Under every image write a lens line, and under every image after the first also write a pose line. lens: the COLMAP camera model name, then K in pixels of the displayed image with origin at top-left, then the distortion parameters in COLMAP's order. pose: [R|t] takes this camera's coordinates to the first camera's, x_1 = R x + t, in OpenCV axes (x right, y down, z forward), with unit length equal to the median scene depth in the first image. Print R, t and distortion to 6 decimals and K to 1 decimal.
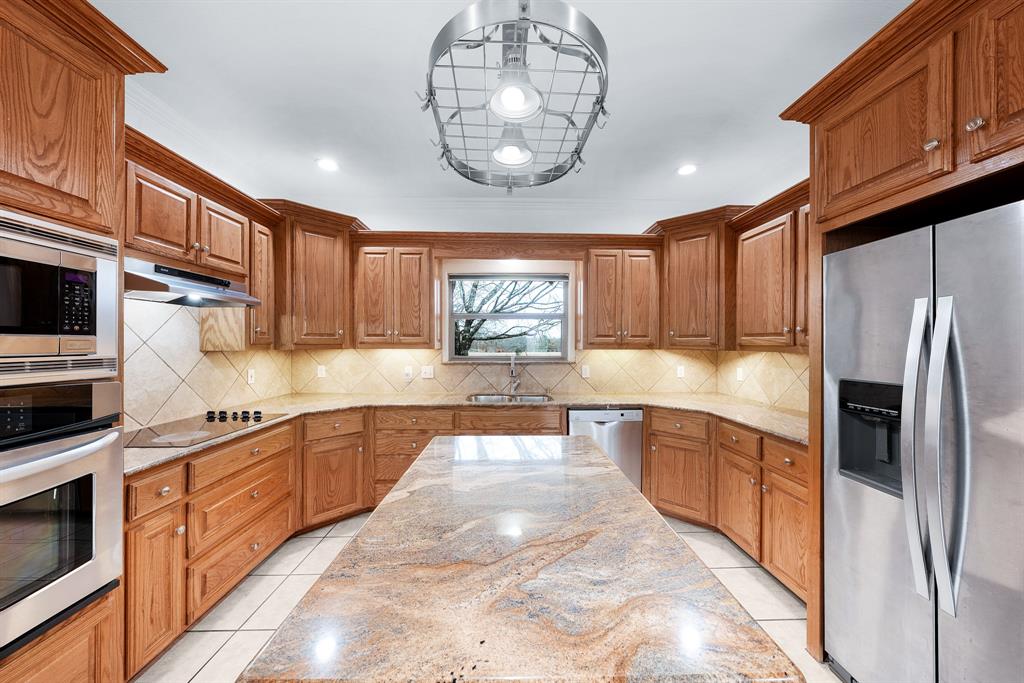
lens RADIAL K [[352.5, 0, 512.0], [0, 352.5, 341.5], [0, 0, 1]] dist [0.000116, -0.000008]
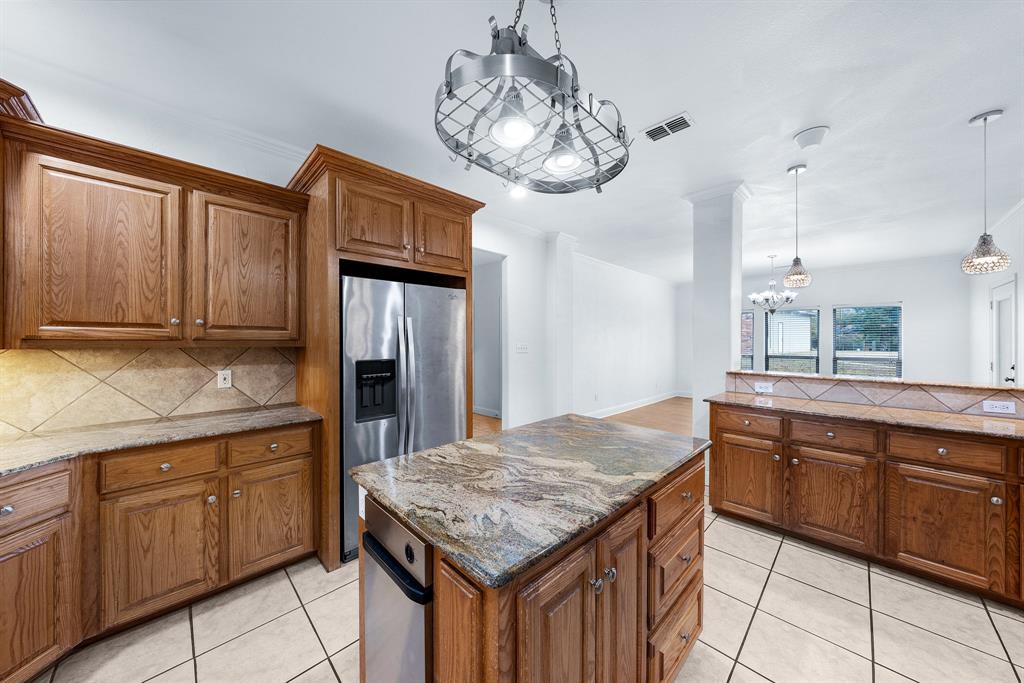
lens RADIAL K [[348.4, 0, 512.0], [0, 348.4, 341.5], [0, 0, 1]] dist [0.000527, 0.000027]
pose [[-0.687292, -0.005699, 0.726358, -0.703355], [-0.005690, 0.999981, 0.002461, 0.015998], [-0.726359, -0.002441, -0.687312, 1.737270]]
